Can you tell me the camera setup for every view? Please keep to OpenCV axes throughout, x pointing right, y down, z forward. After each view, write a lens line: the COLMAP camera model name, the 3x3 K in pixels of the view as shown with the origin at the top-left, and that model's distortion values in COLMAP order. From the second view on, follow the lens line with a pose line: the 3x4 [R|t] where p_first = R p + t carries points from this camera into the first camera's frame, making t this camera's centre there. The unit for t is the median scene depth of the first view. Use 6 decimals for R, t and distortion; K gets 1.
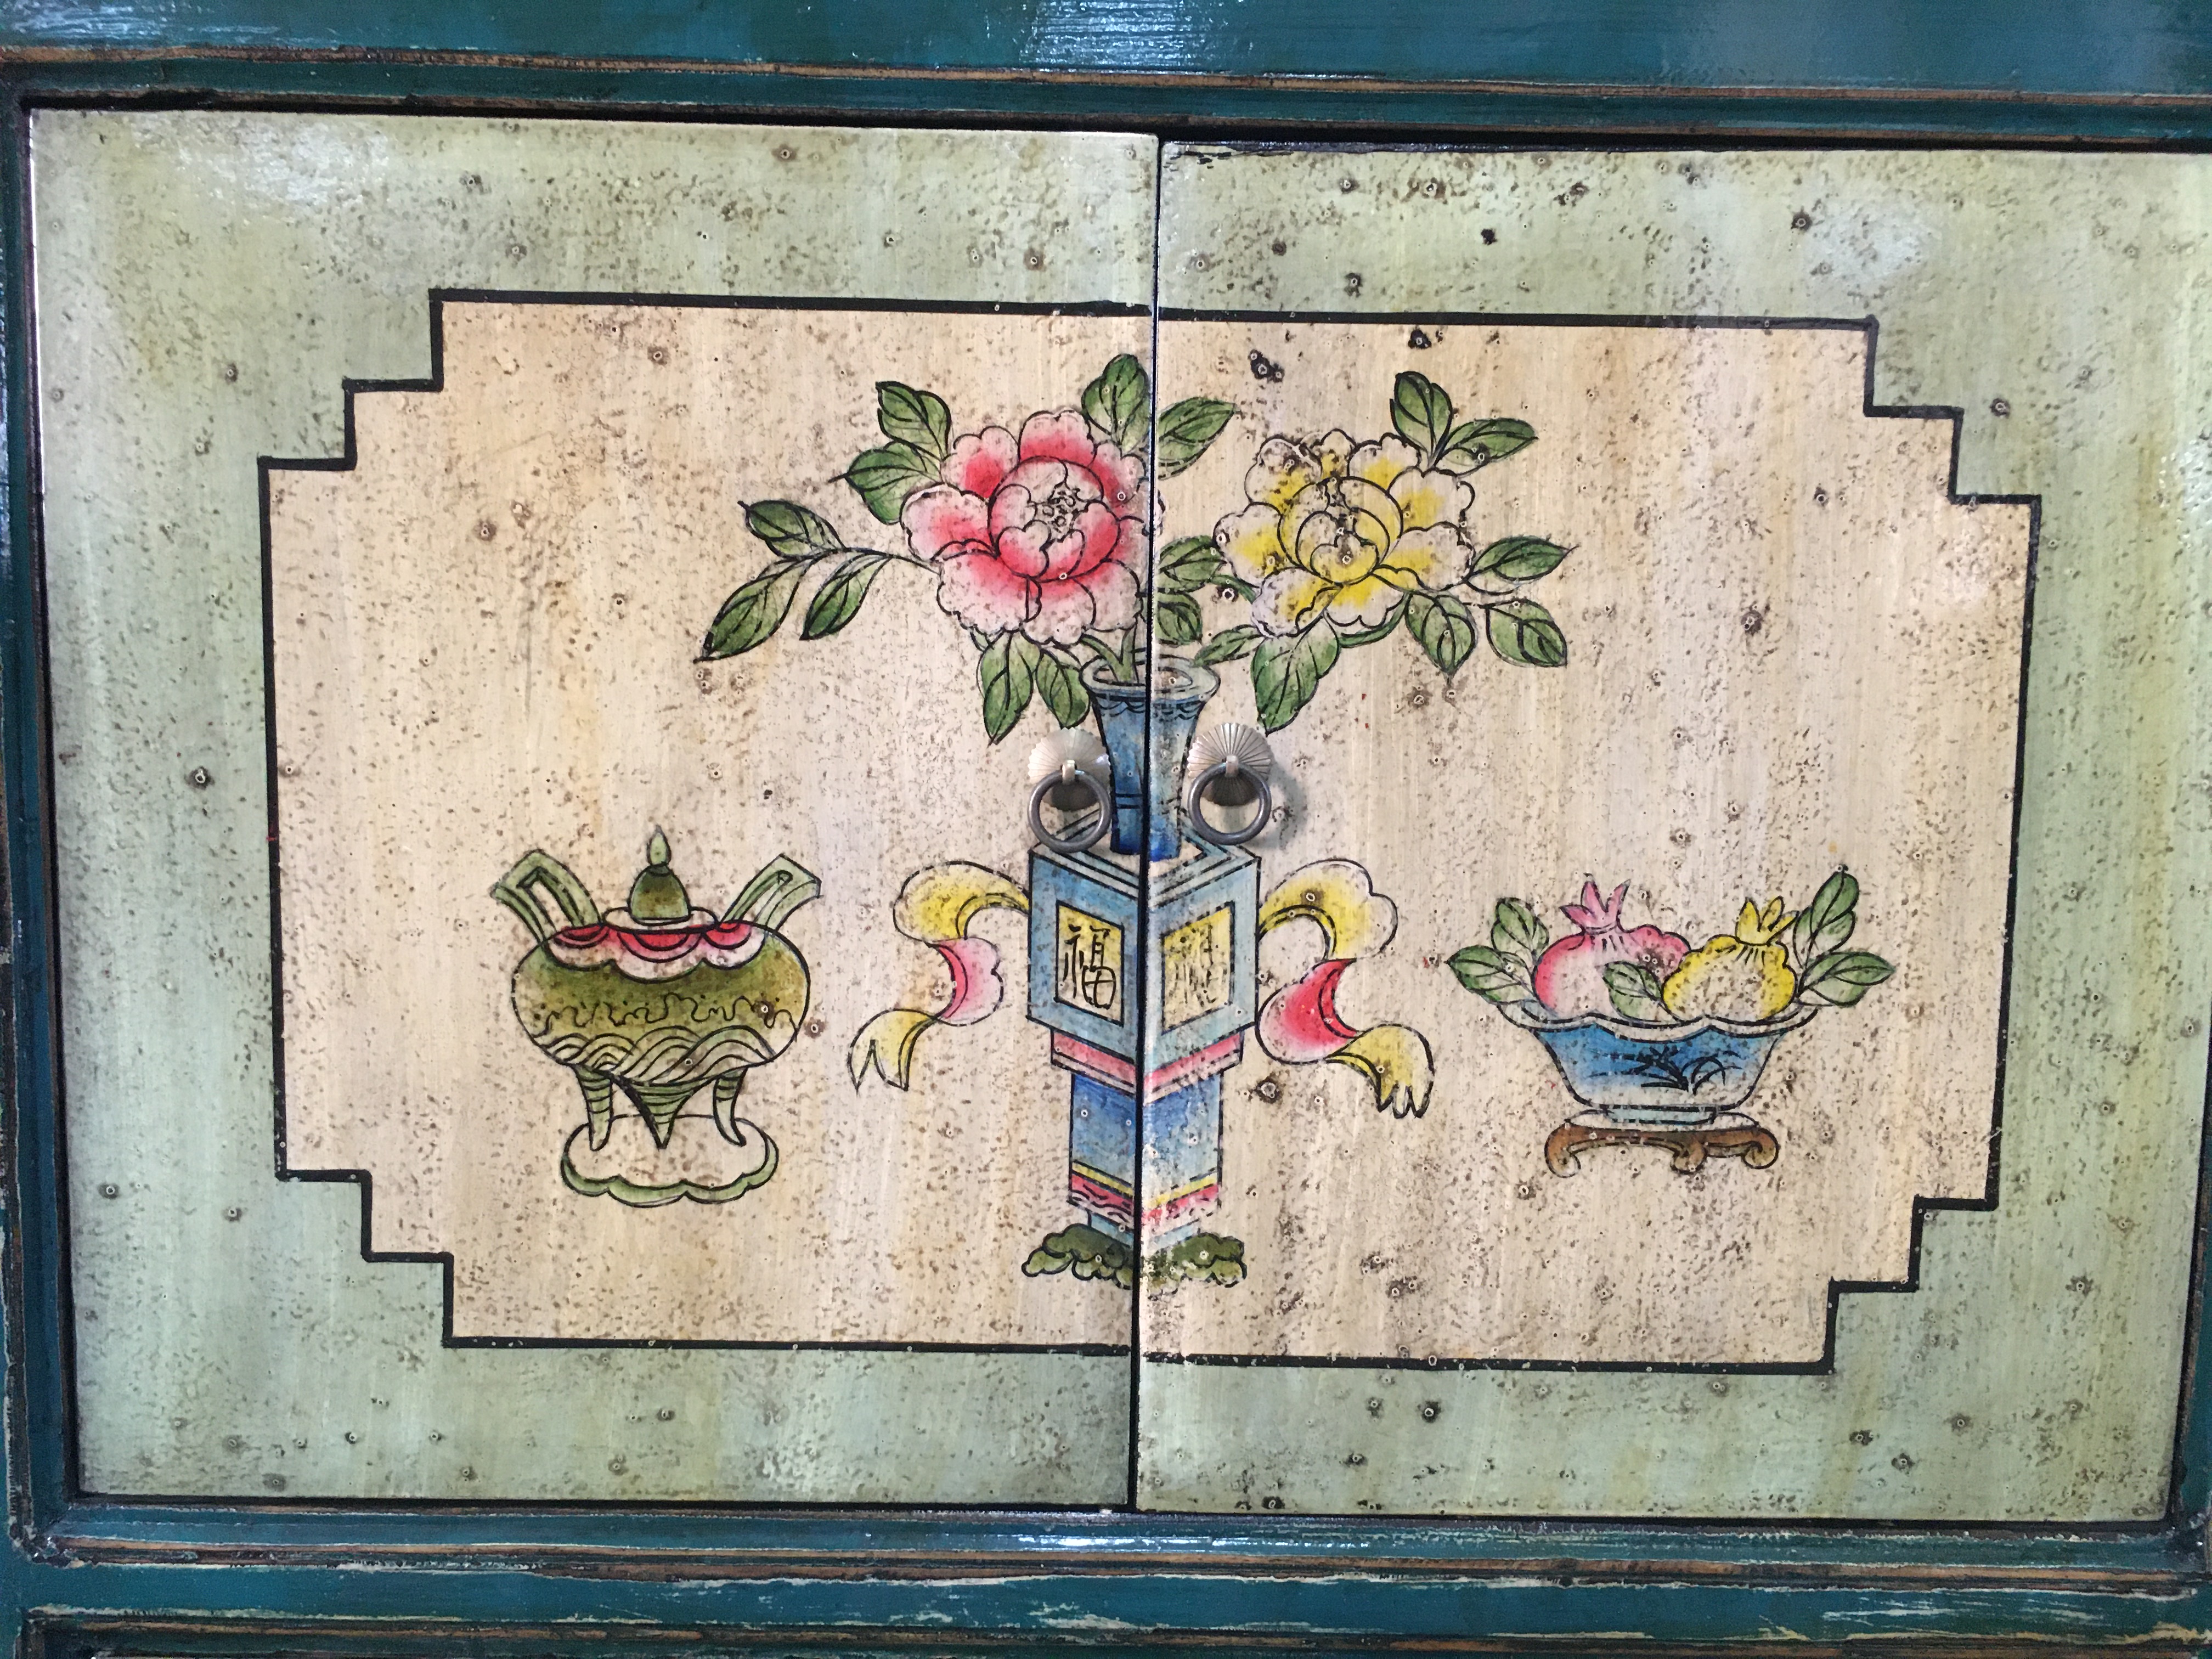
lens RADIAL K [[1857.3, 0, 1105.5], [0, 1857.3, 826.0], [0, 0, 1]] dist [0.080441, -0.111471]
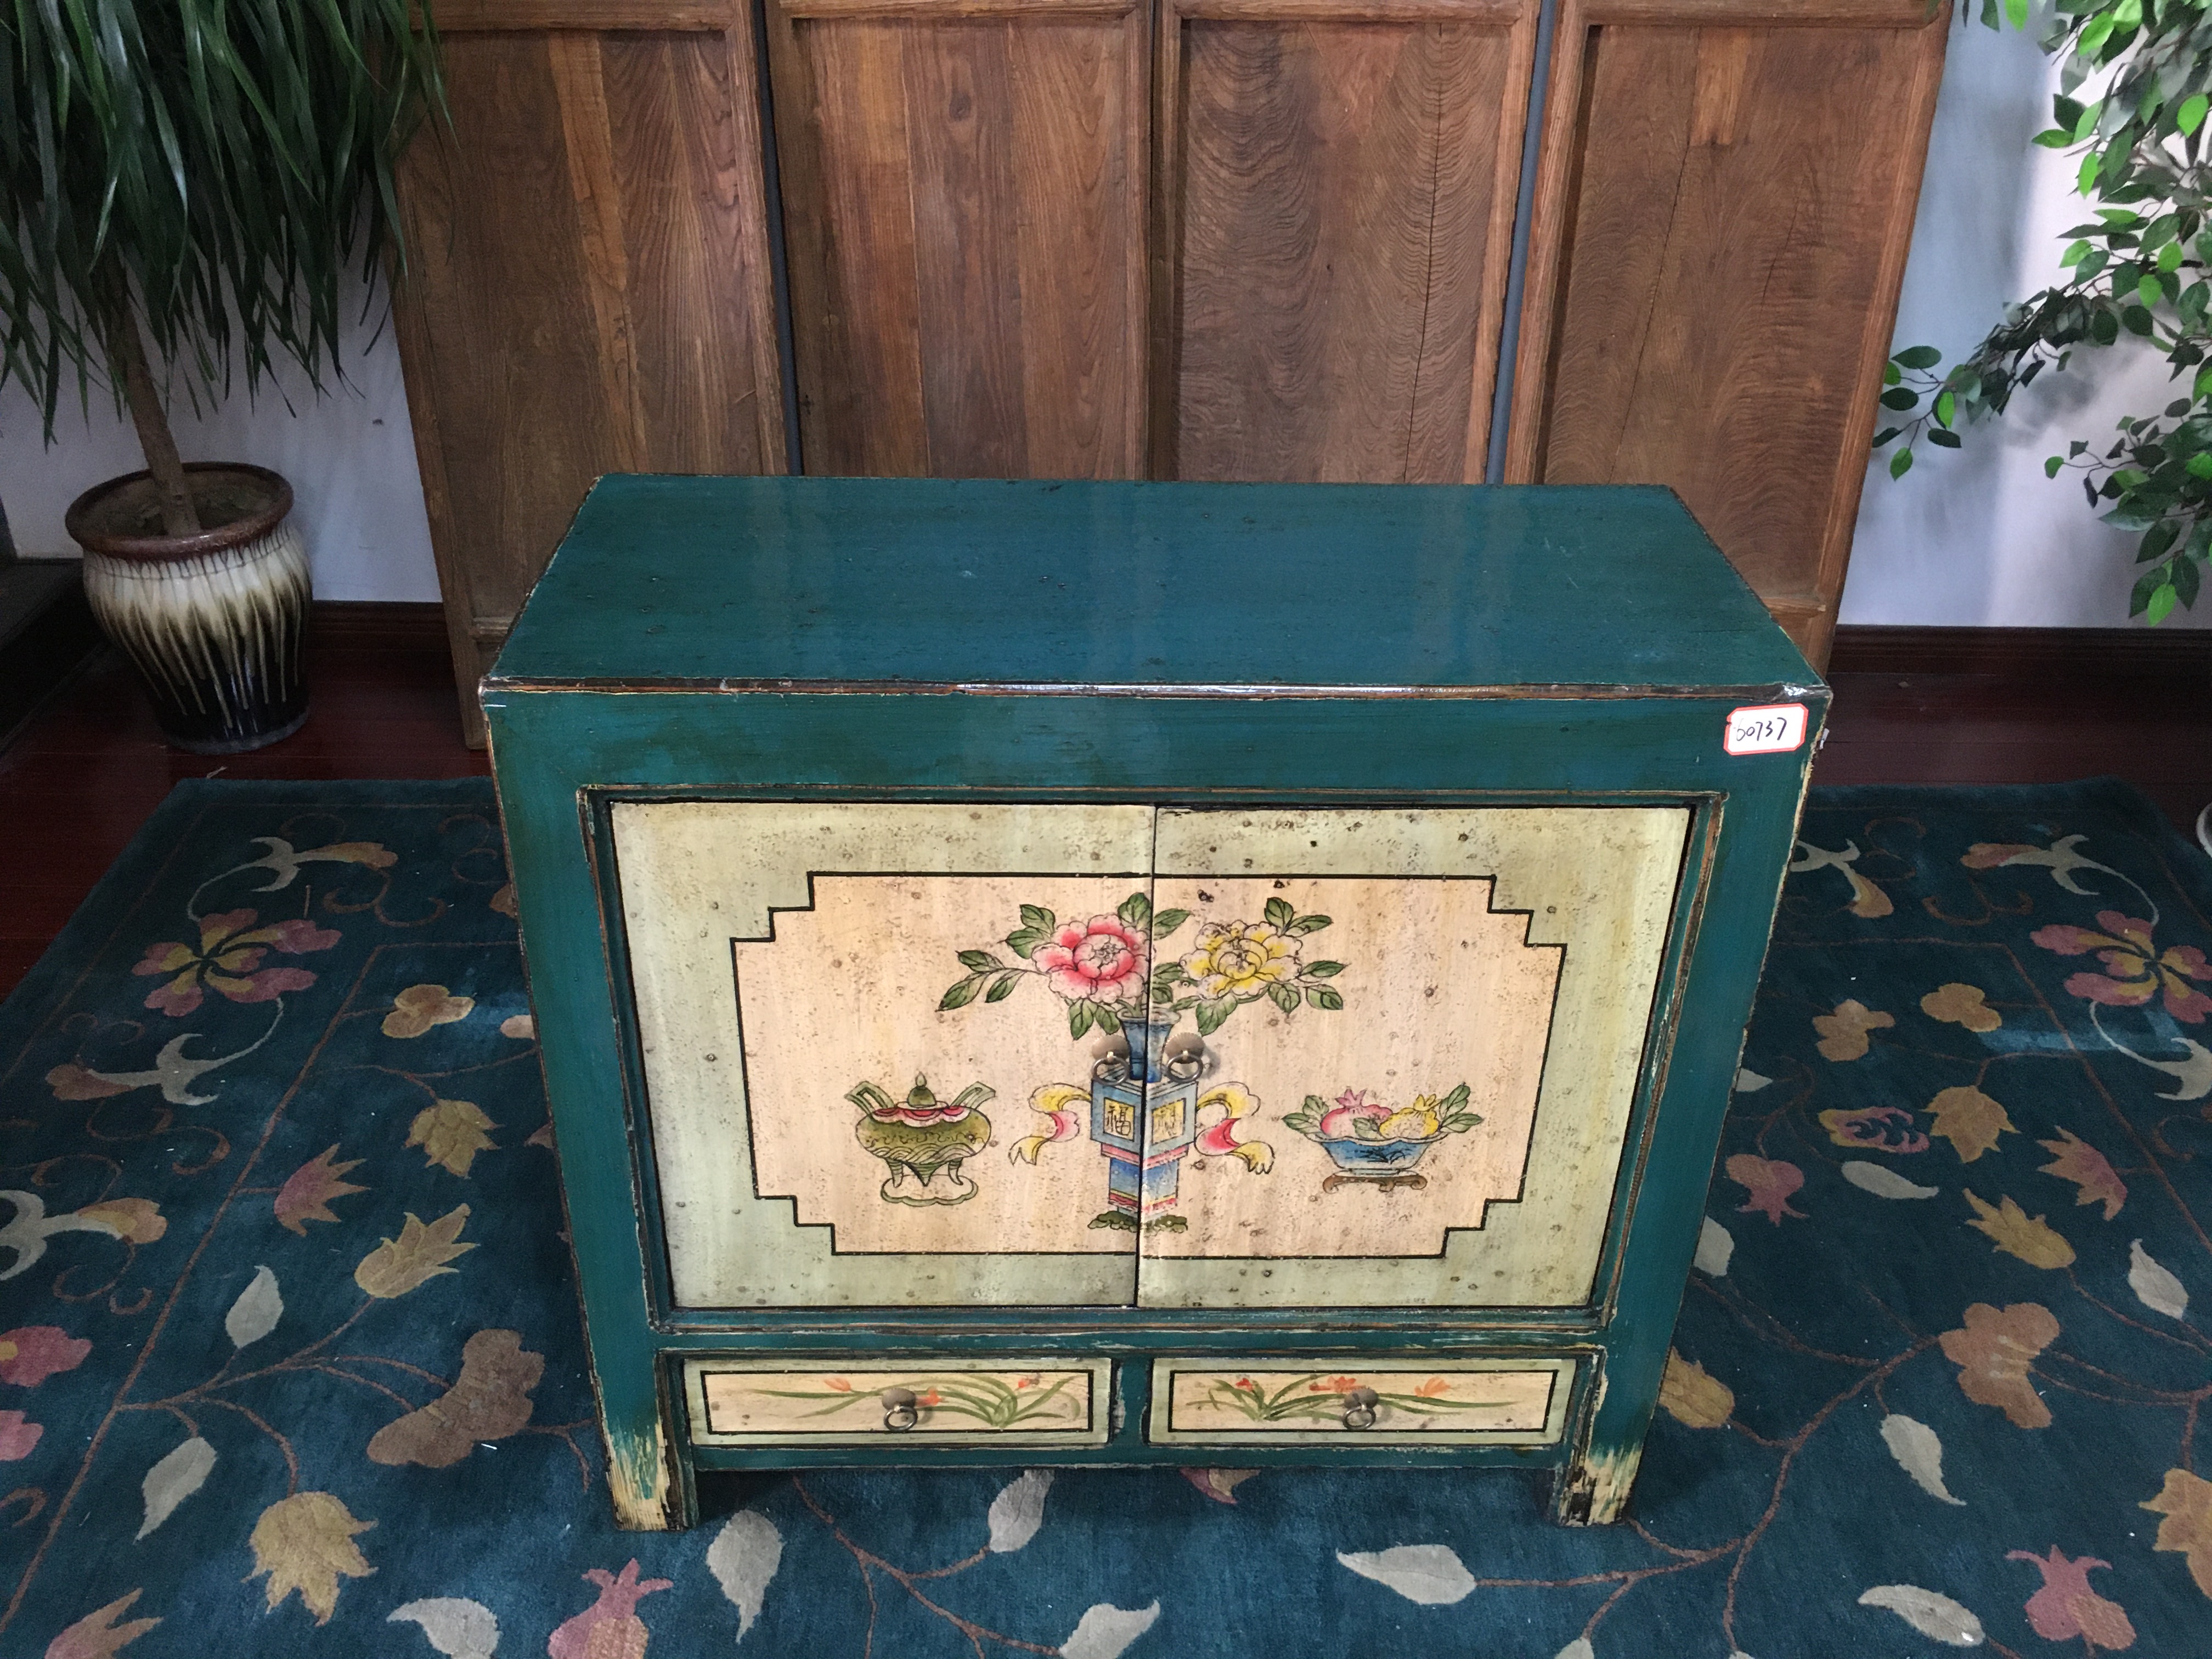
lens RADIAL K [[1875.5, 0, 1106.0], [0, 1875.5, 819.8], [0, 0, 1]] dist [0.085713, -0.119769]
pose [[0.999879, -0.004505, 0.014915, -0.054440], [-0.002455, 0.899782, 0.436333, -1.190734], [-0.015386, -0.436317, 0.899662, -0.821521]]
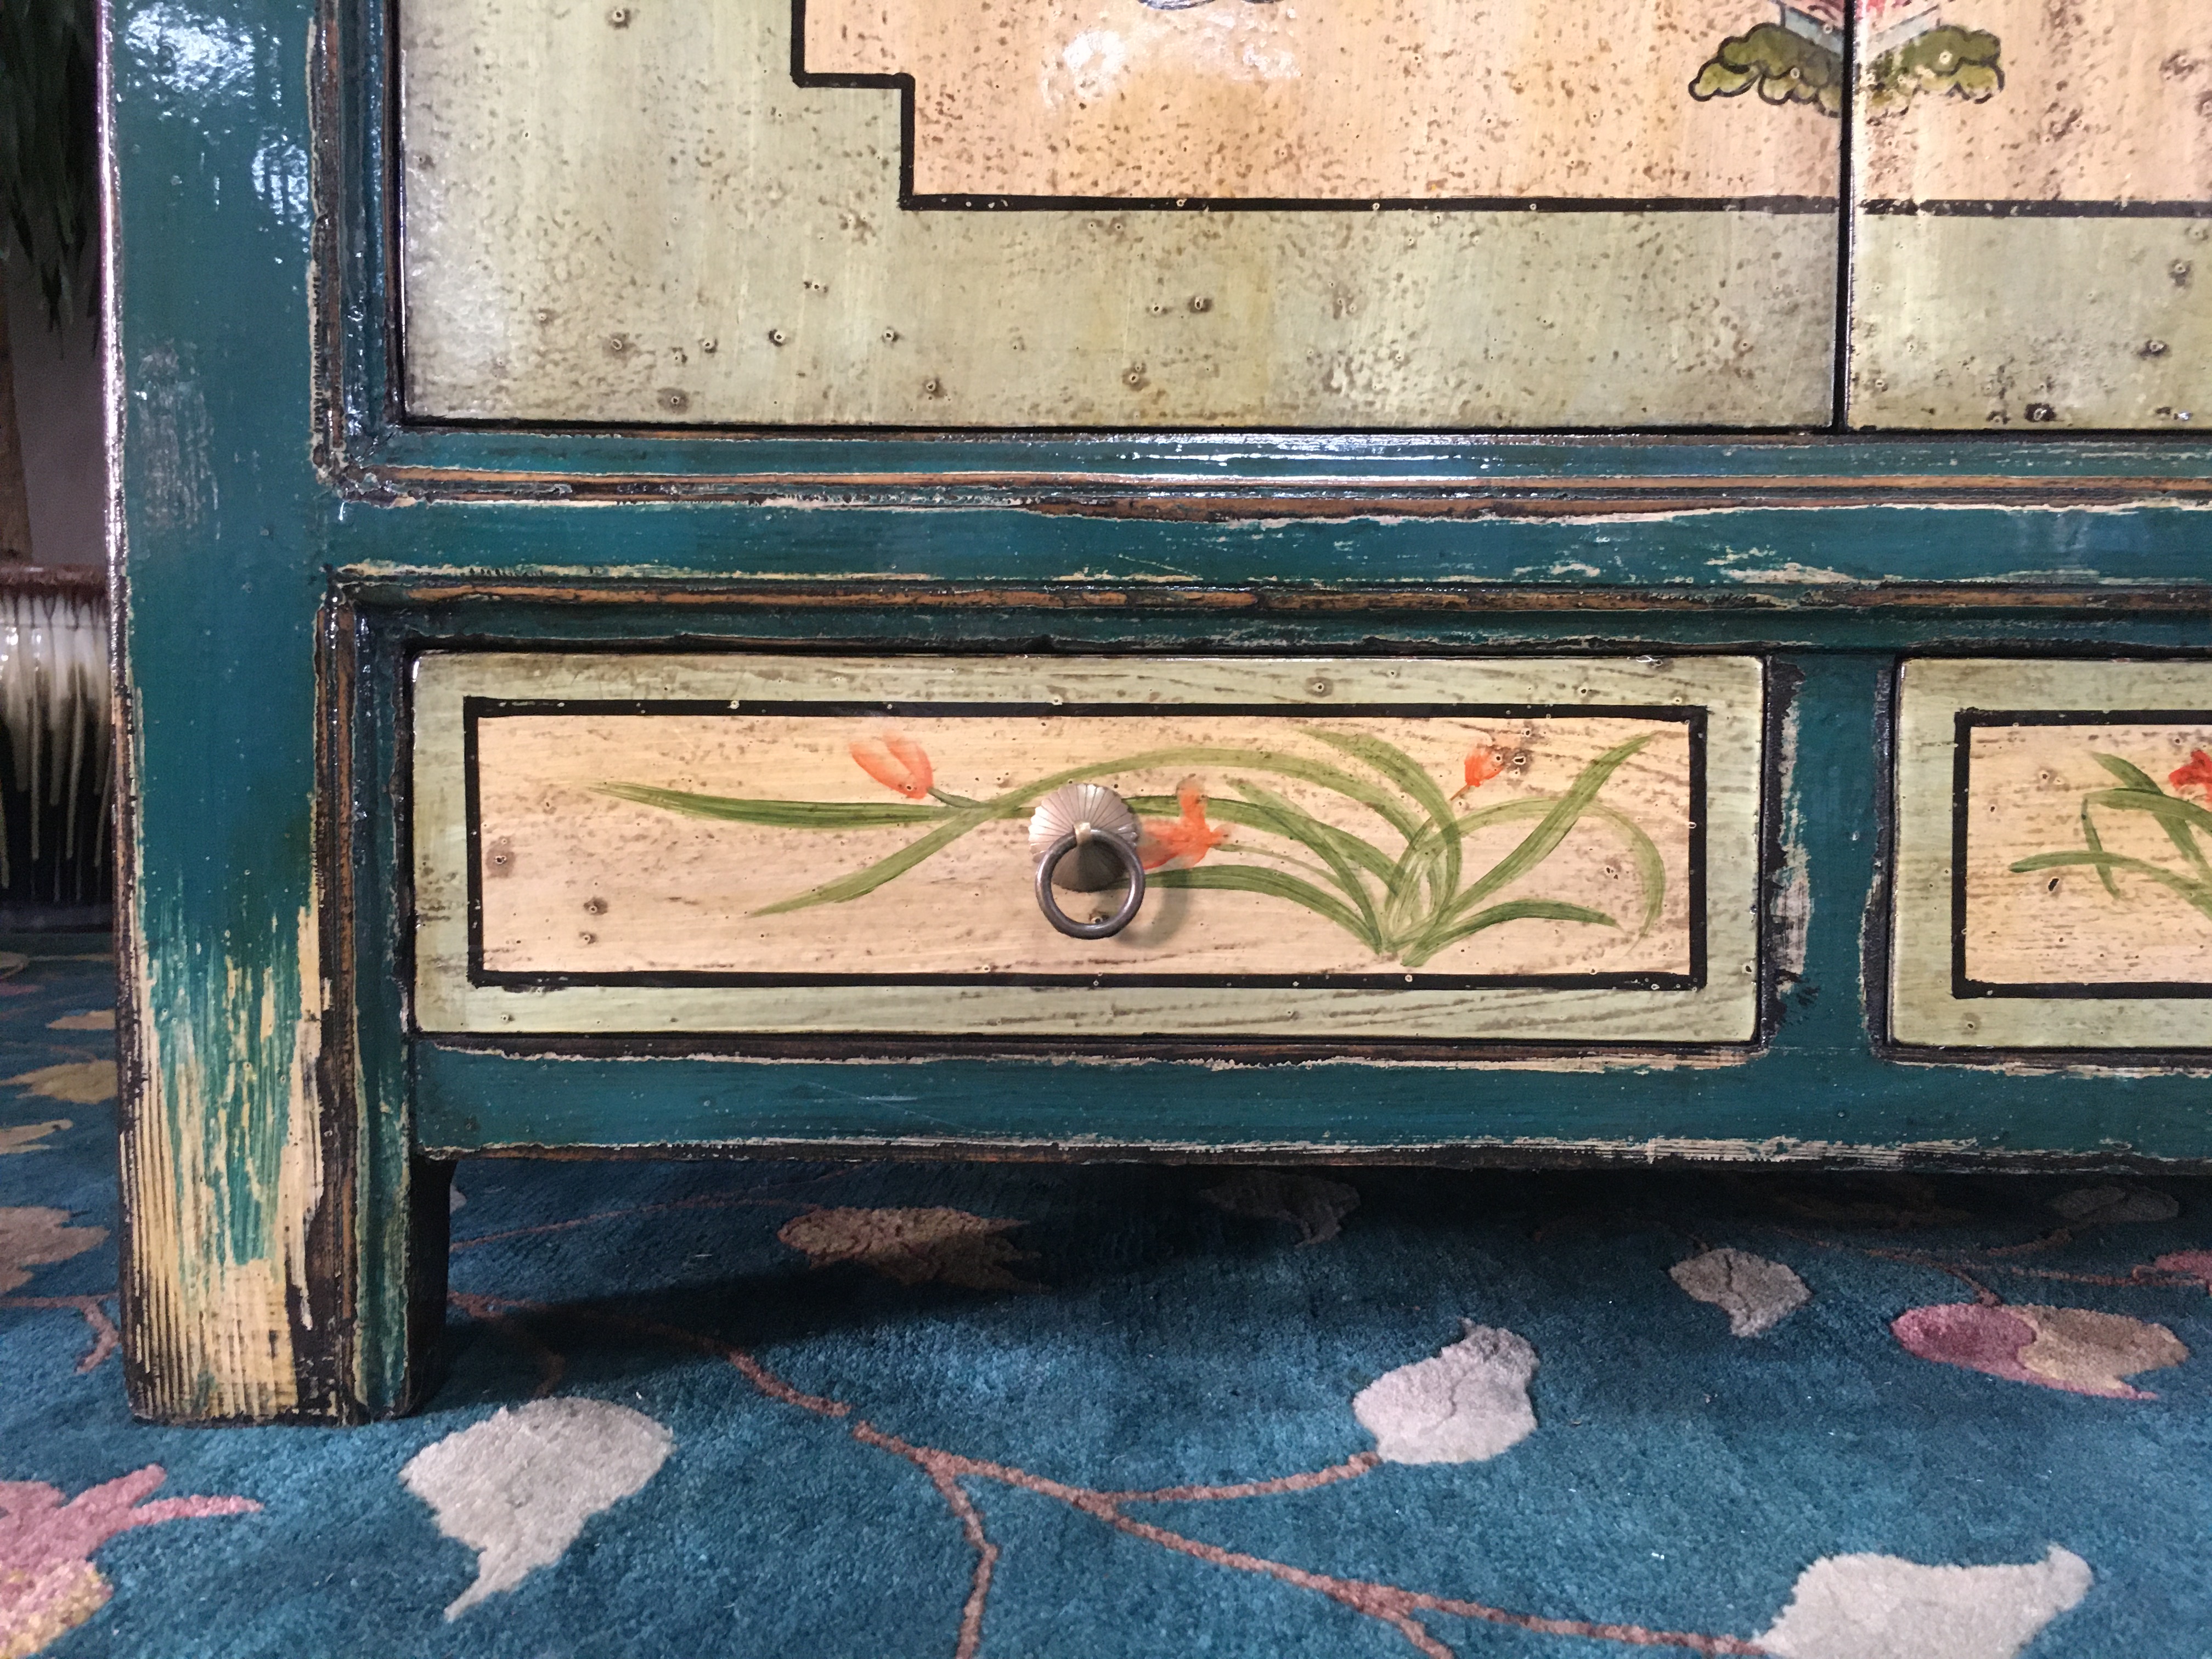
lens RADIAL K [[1897.7, 0, 1109.0], [0, 1897.7, 821.4], [0, 0, 1]] dist [0.082279, -0.119860]
pose [[0.999834, -0.014867, -0.010503, -0.267792], [0.014302, 0.998542, -0.052044, 0.559650], [0.011261, 0.051885, 0.998590, 0.266603]]
